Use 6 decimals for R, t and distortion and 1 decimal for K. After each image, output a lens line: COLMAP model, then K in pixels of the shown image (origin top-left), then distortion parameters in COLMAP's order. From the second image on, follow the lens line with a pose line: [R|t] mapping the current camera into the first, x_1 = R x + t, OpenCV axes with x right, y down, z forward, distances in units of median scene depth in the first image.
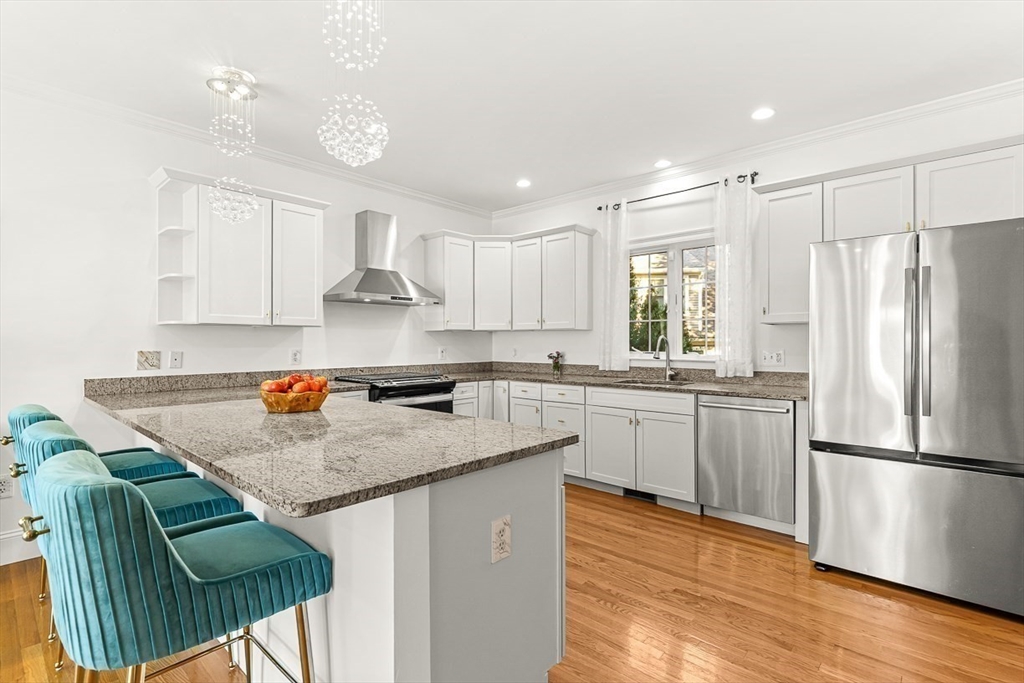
lens RADIAL K [[468.9, 0, 522.6], [0, 468.9, 341.6], [0, 0, 1]] dist [-0.001692, 0.000624]
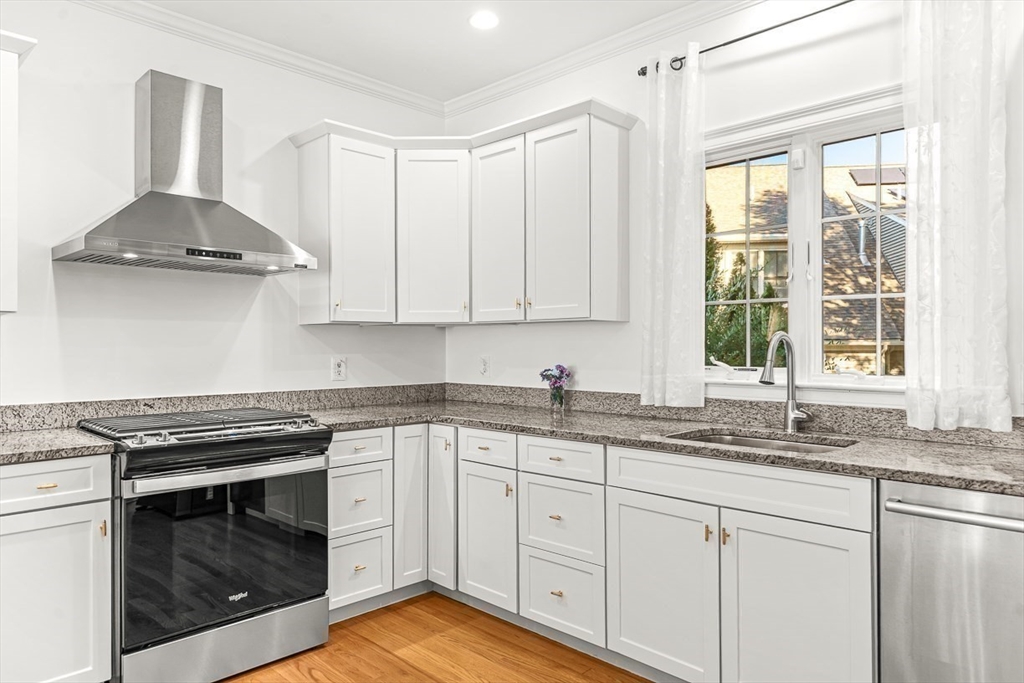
lens RADIAL K [[662.6, 0, 518.9], [0, 662.6, 343.9], [0, 0, 1]] dist [-0.003036, 0.007715]
pose [[0.998718, -0.000239, -0.050614, 0.078167], [0.000144, 0.999998, -0.001867, -0.000498], [0.050614, 0.001857, 0.998717, 0.340521]]
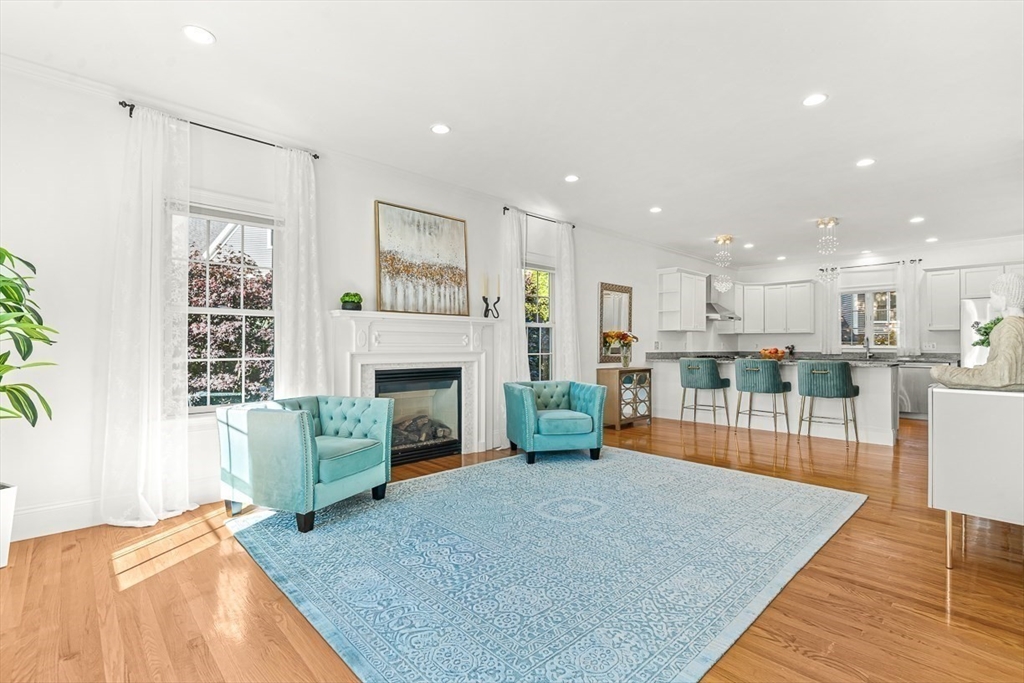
lens RADIAL K [[468.9, 0, 522.7], [0, 468.9, 344.9], [0, 0, 1]] dist [-0.001692, 0.000624]
pose [[0.997068, 0.002647, -0.076479, -0.990833], [-0.003128, 0.999976, -0.006173, 0.040610], [0.076461, 0.006394, 0.997052, -1.091367]]
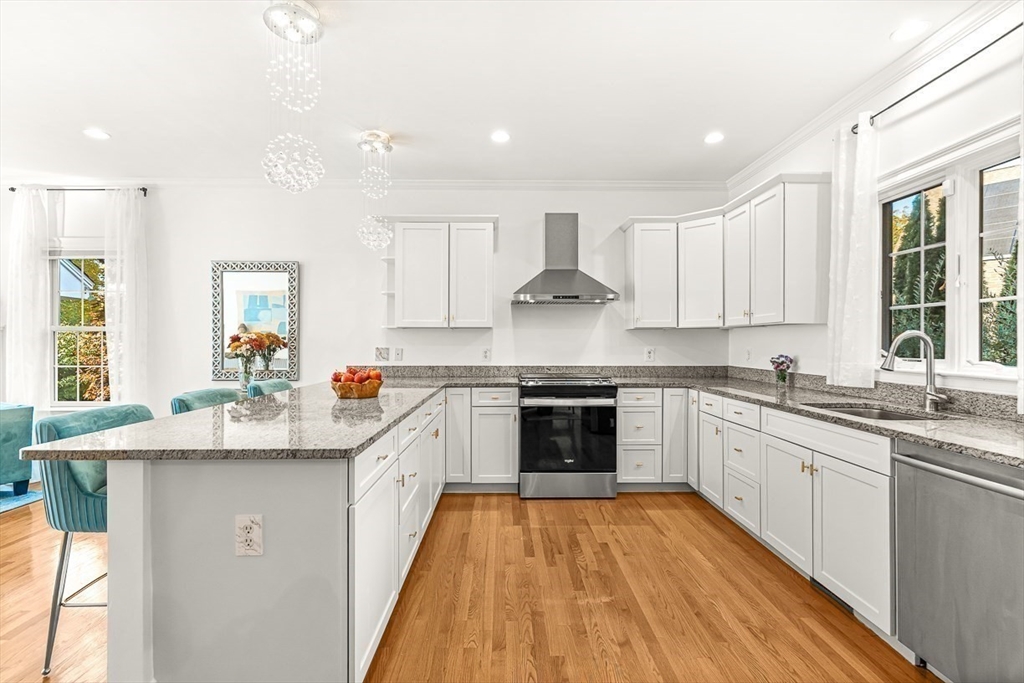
lens RADIAL K [[468.9, 0, 518.0], [0, 468.9, 340.7], [0, 0, 1]] dist [-0.001692, 0.000624]
pose [[0.688292, 0.000017, -0.725434, 0.370481], [-0.000598, 1.000000, -0.000544, -0.000268], [0.725434, 0.000808, 0.688292, 0.245777]]
